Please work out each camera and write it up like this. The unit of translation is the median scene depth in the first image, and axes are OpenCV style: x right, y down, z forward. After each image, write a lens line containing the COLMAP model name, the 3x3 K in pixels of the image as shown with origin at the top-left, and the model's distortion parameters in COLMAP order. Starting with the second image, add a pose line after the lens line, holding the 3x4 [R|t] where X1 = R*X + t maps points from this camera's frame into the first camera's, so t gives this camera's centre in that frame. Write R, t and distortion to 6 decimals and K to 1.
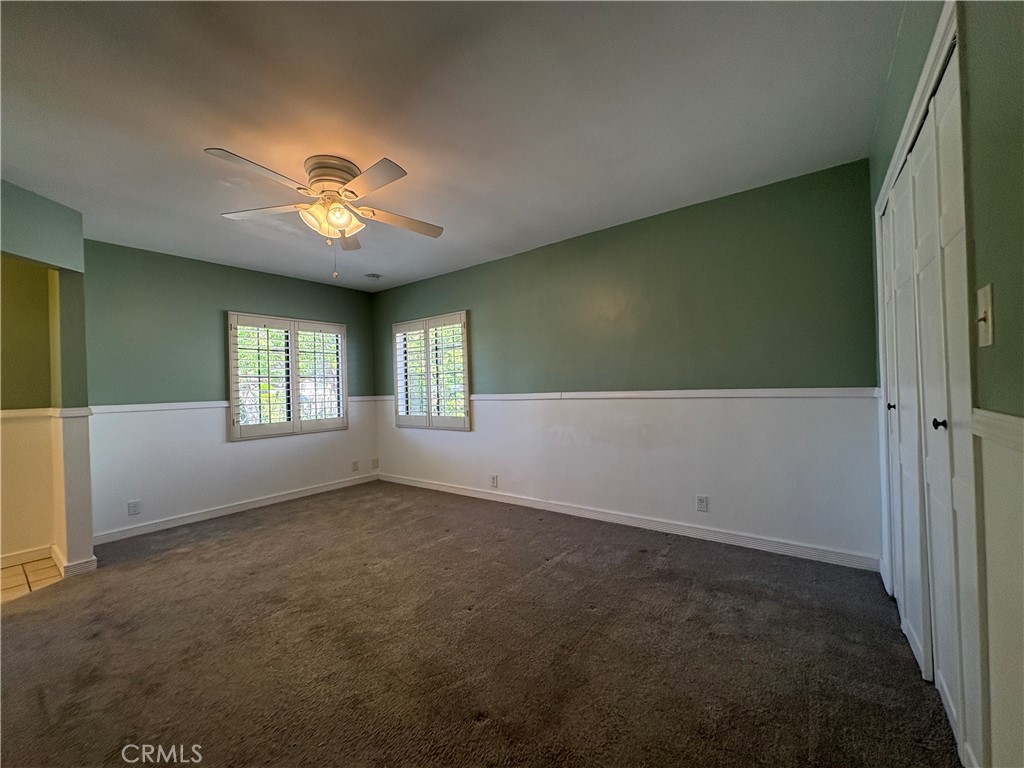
lens RADIAL K [[408.9, 0, 509.2], [0, 408.9, 381.0], [0, 0, 1]] dist [0.002627, 0.000248]
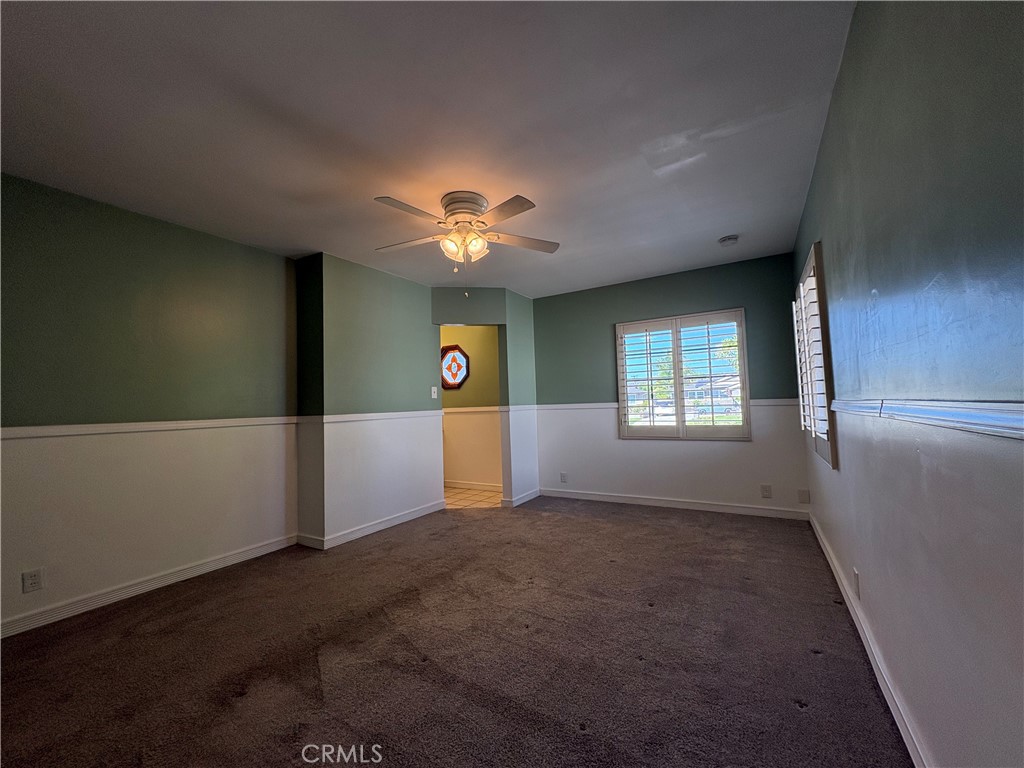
lens RADIAL K [[408.9, 0, 511.6], [0, 408.9, 381.9], [0, 0, 1]] dist [0.002627, 0.000248]
pose [[0.110163, -0.030763, -0.993437, 0.411200], [0.041487, 0.998792, -0.026328, 0.008382], [0.993047, -0.038315, 0.111307, 0.584308]]
